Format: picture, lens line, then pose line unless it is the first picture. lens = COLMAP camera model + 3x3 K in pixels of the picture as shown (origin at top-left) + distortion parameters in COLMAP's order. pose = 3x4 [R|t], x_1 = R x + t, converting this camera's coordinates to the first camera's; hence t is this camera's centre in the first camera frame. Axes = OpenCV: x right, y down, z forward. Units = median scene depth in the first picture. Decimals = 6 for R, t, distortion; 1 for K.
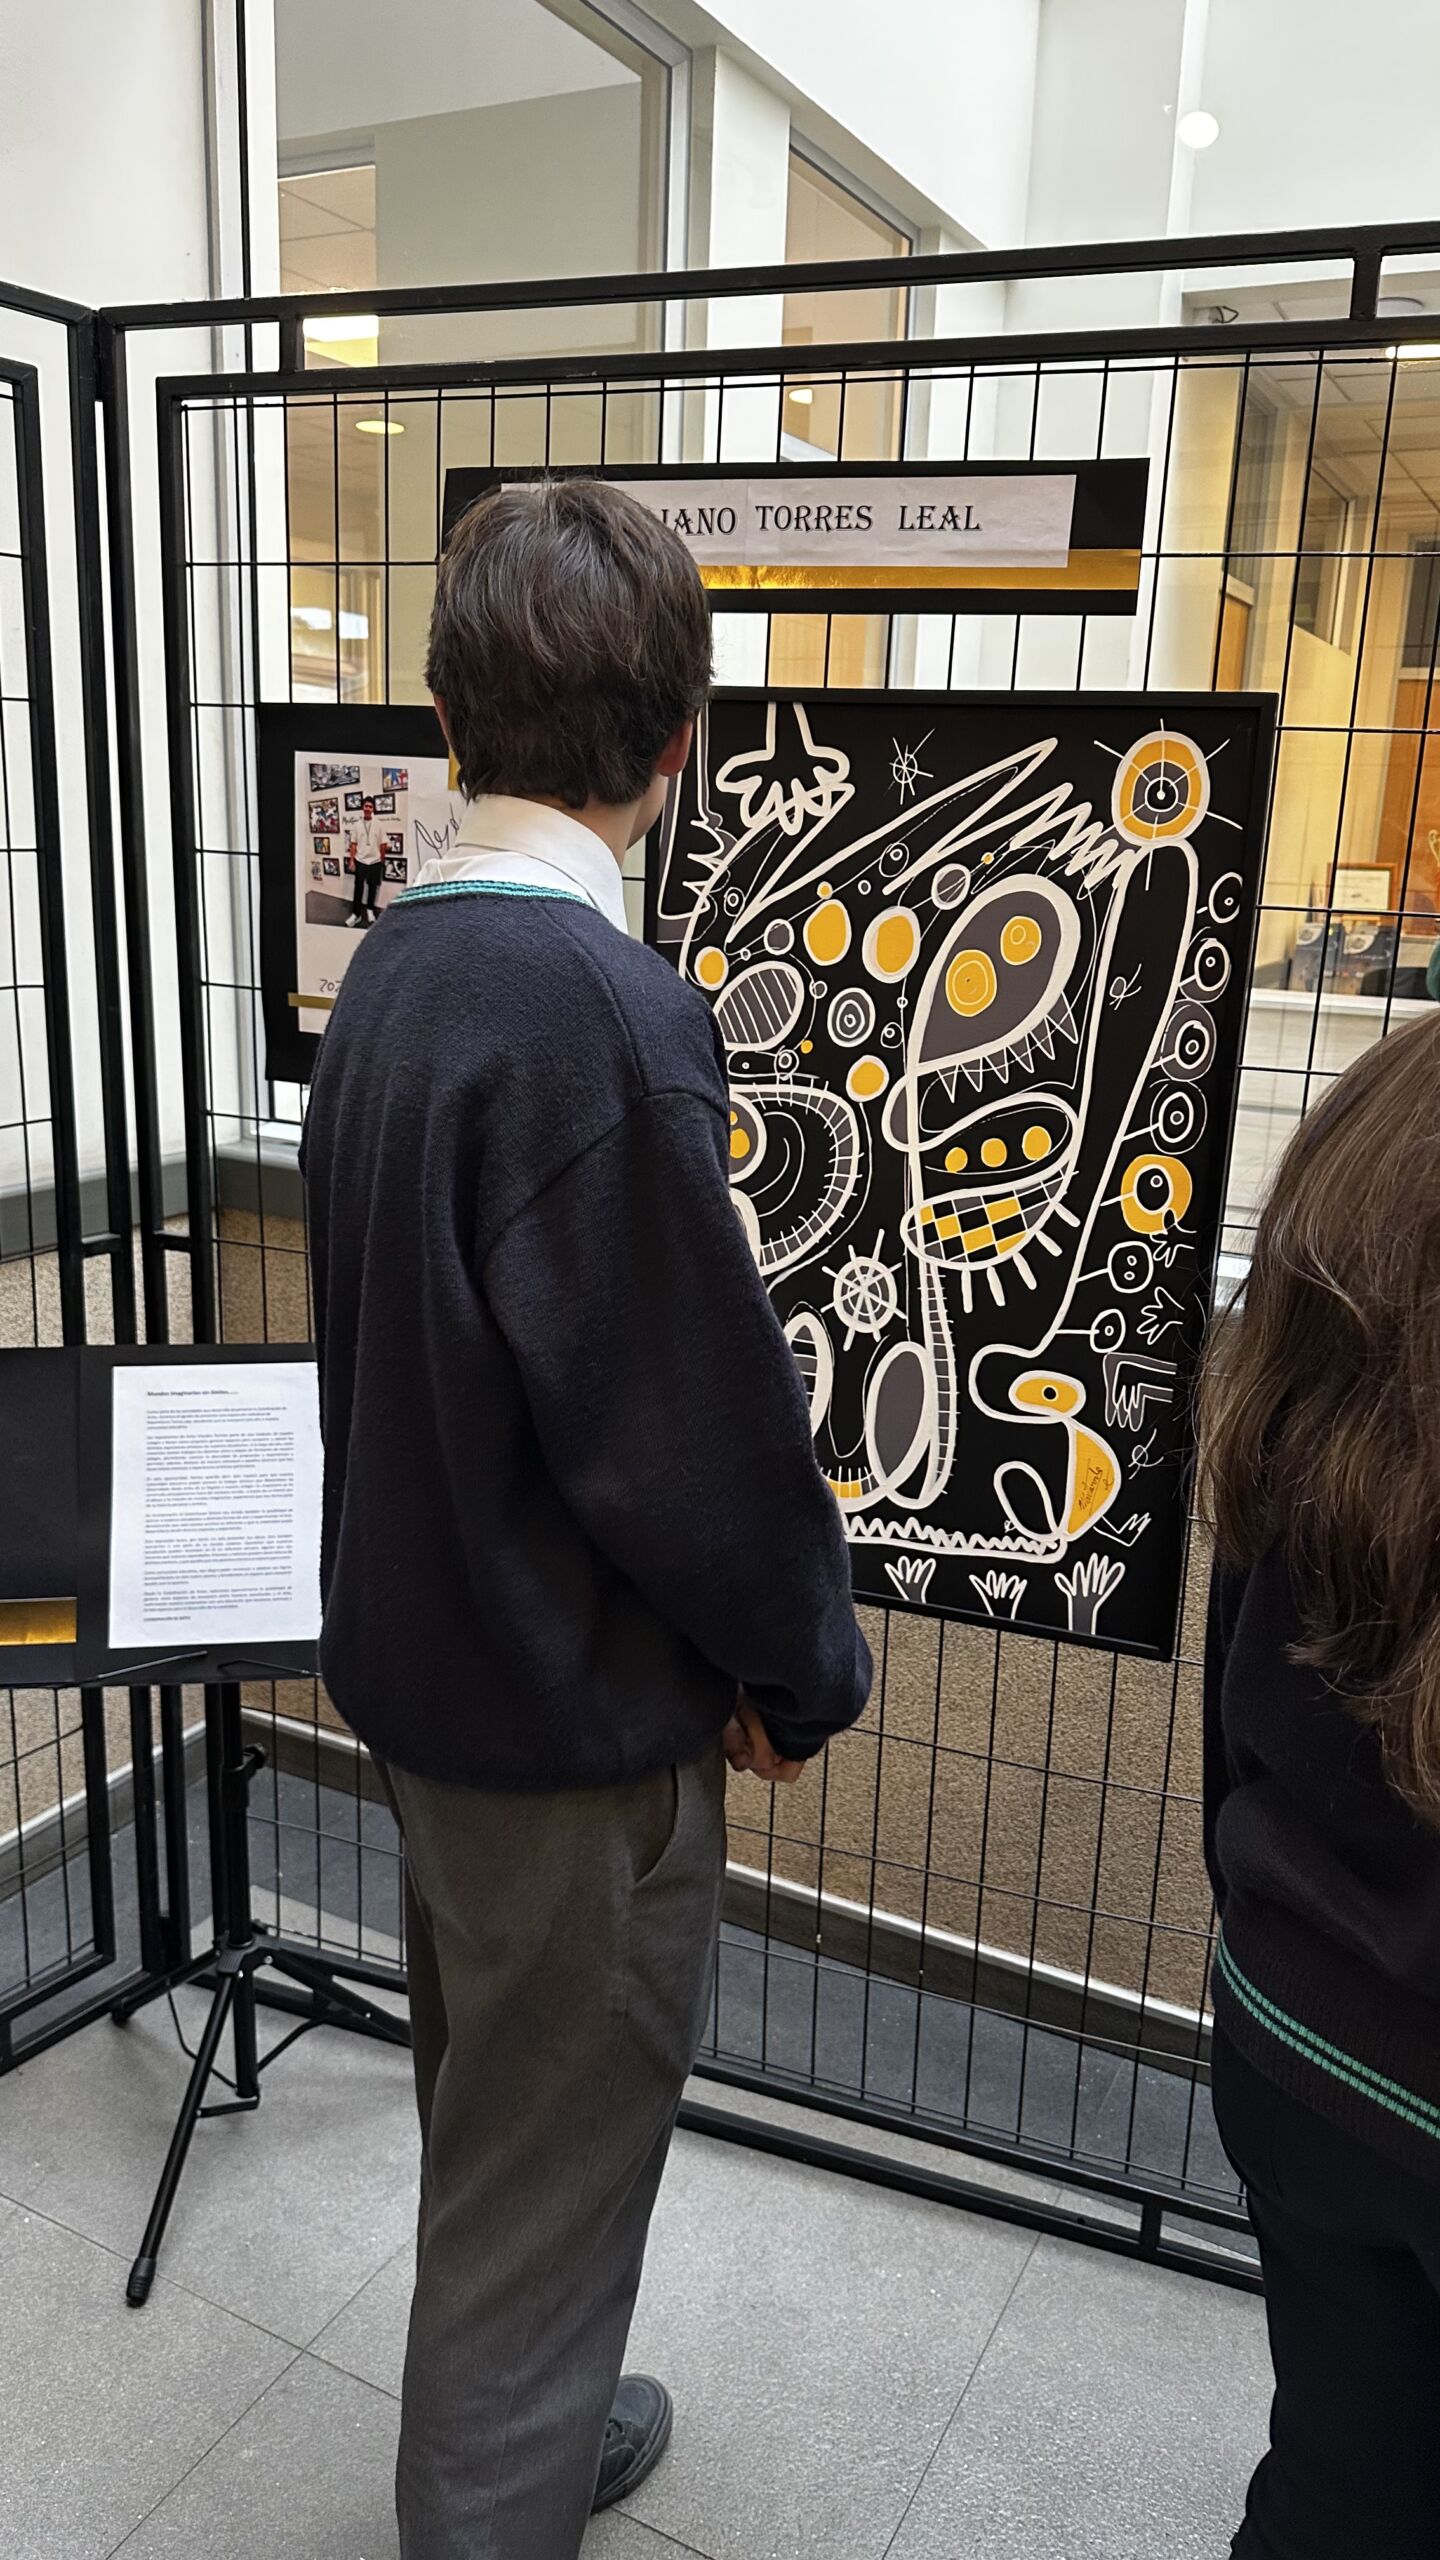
lens RADIAL K [[1807.0, 0, 730.8], [0, 1807.0, 1286.7], [0, 0, 1]] dist [0.164153, -0.300688]
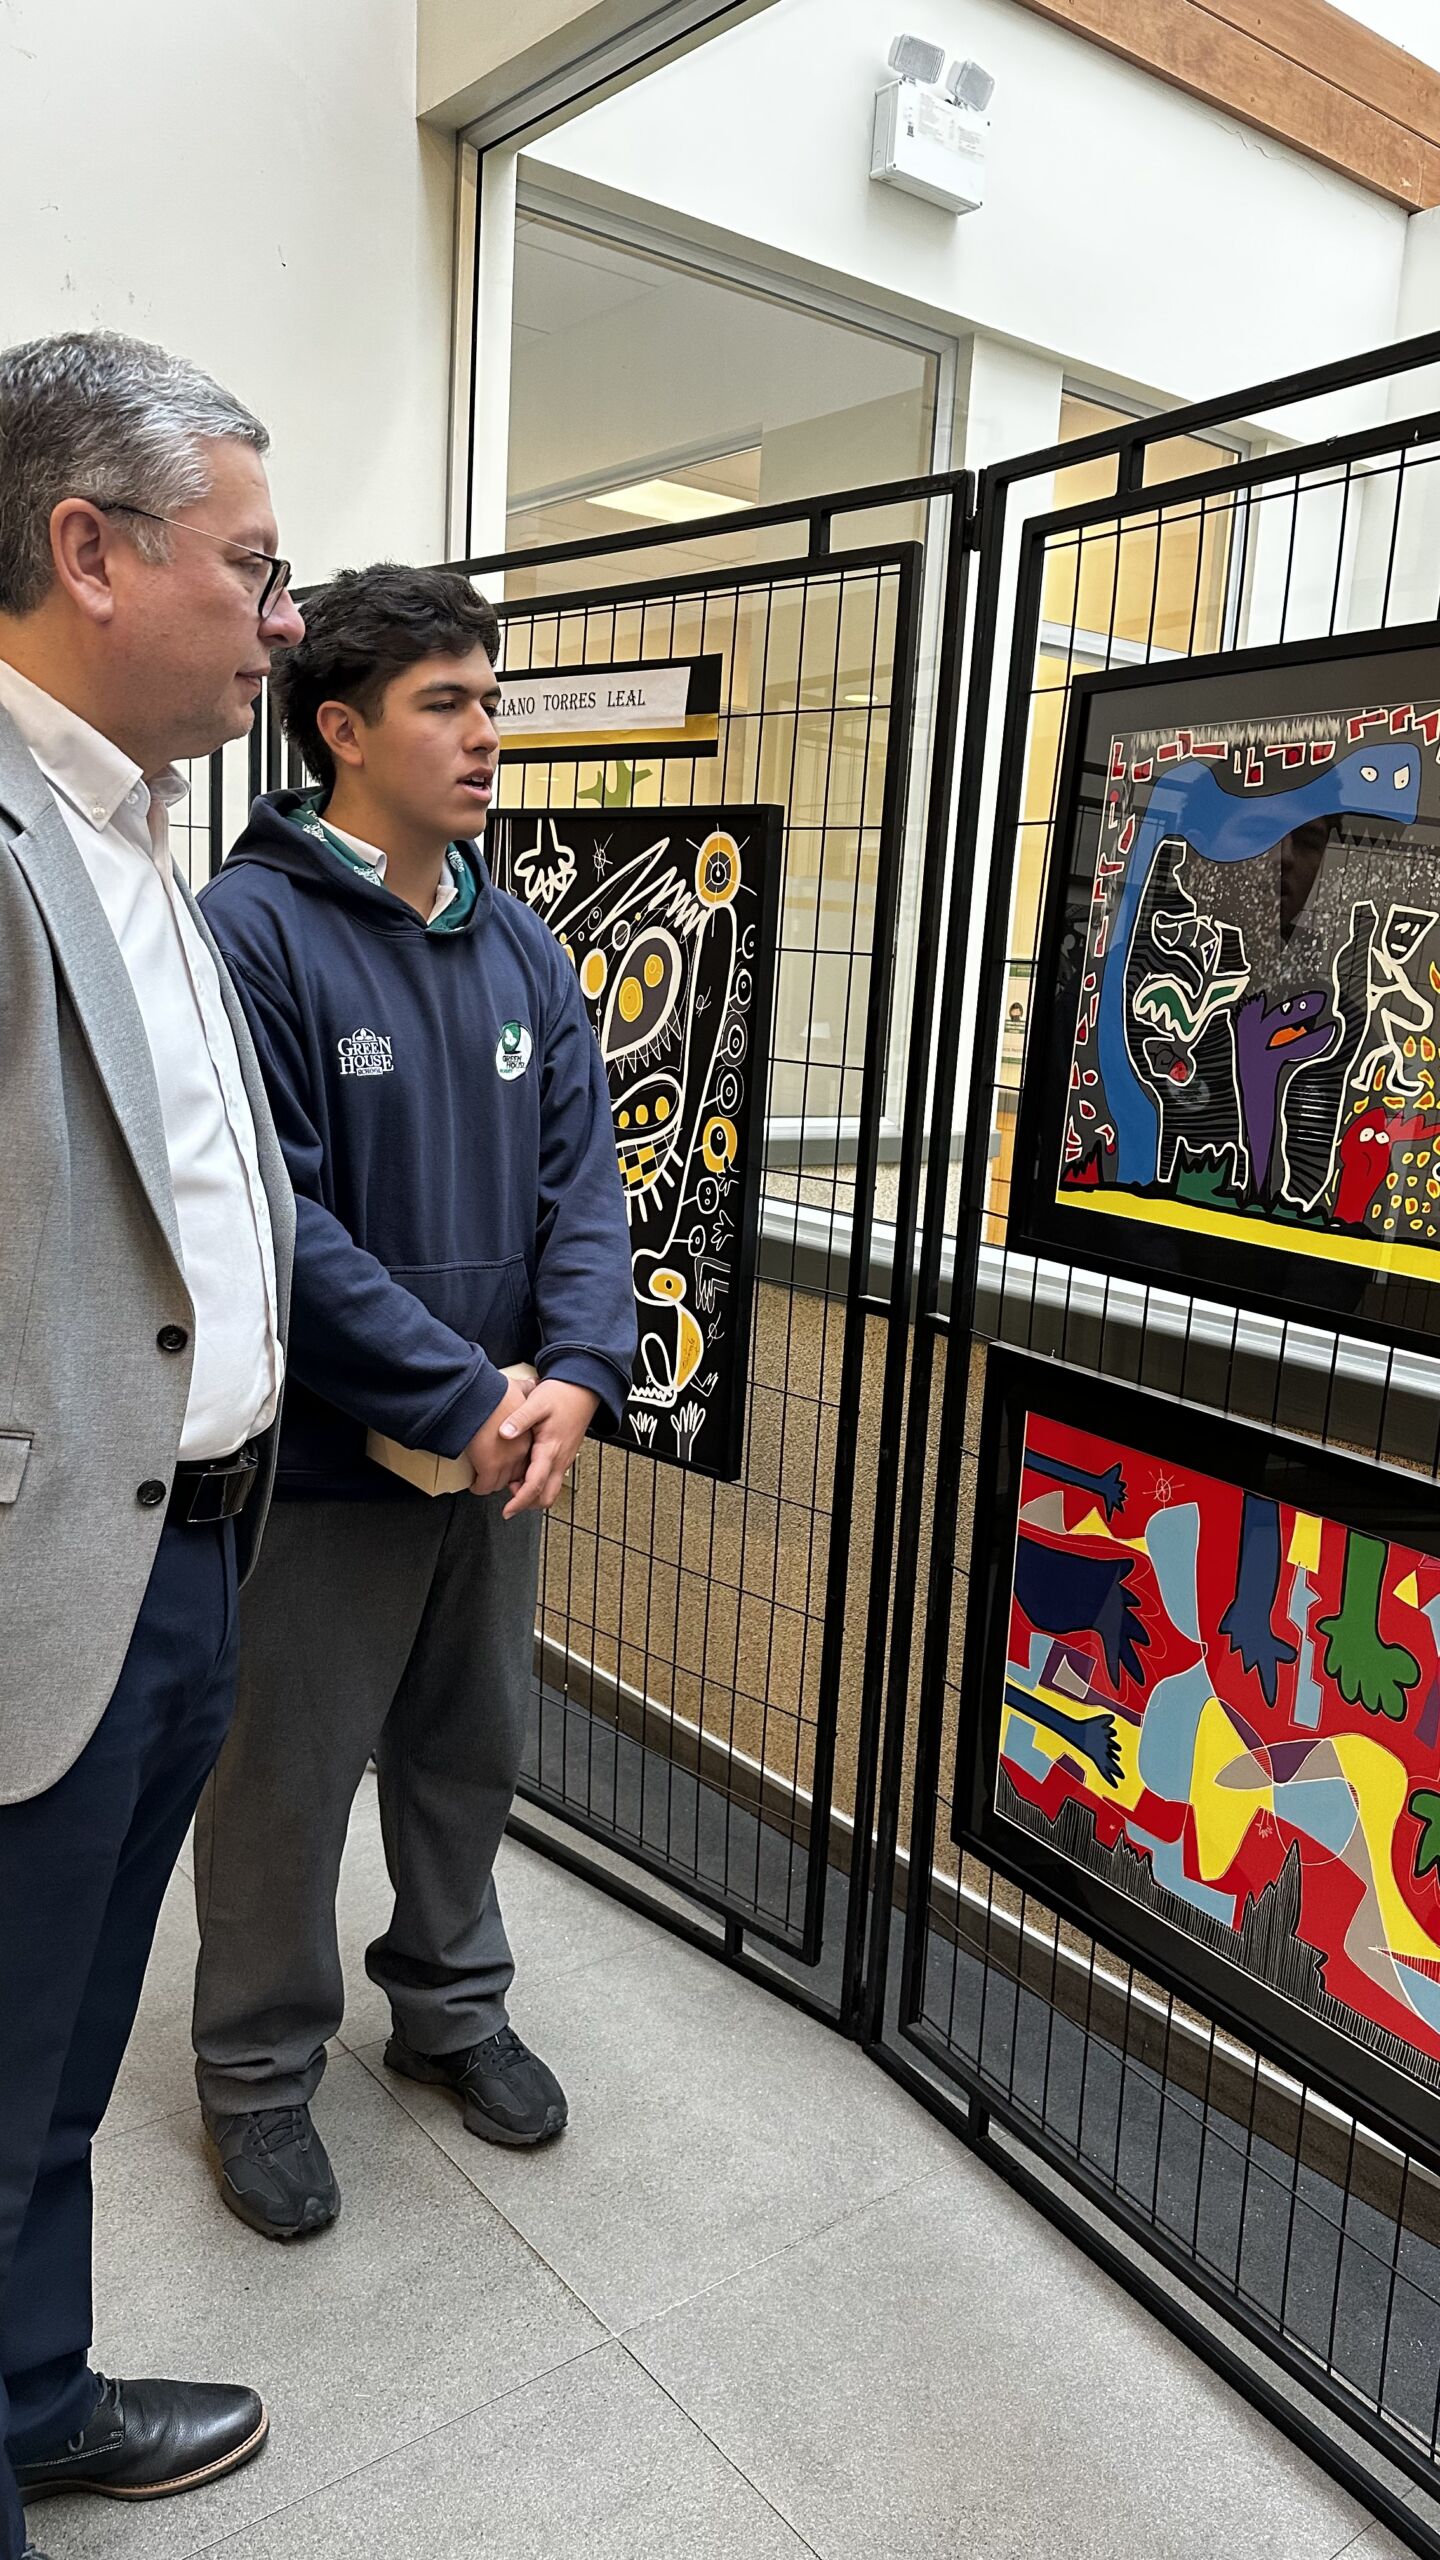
lens RADIAL K [[1806.9, 0, 701.7], [0, 1806.9, 1278.2], [0, 0, 1]] dist [0.174143, -0.274690]
pose [[0.908139, 0.086093, -0.409721, 0.793629], [-0.125720, 0.989541, -0.070727, 0.153333], [0.399347, 0.115740, 0.909465, -0.295364]]
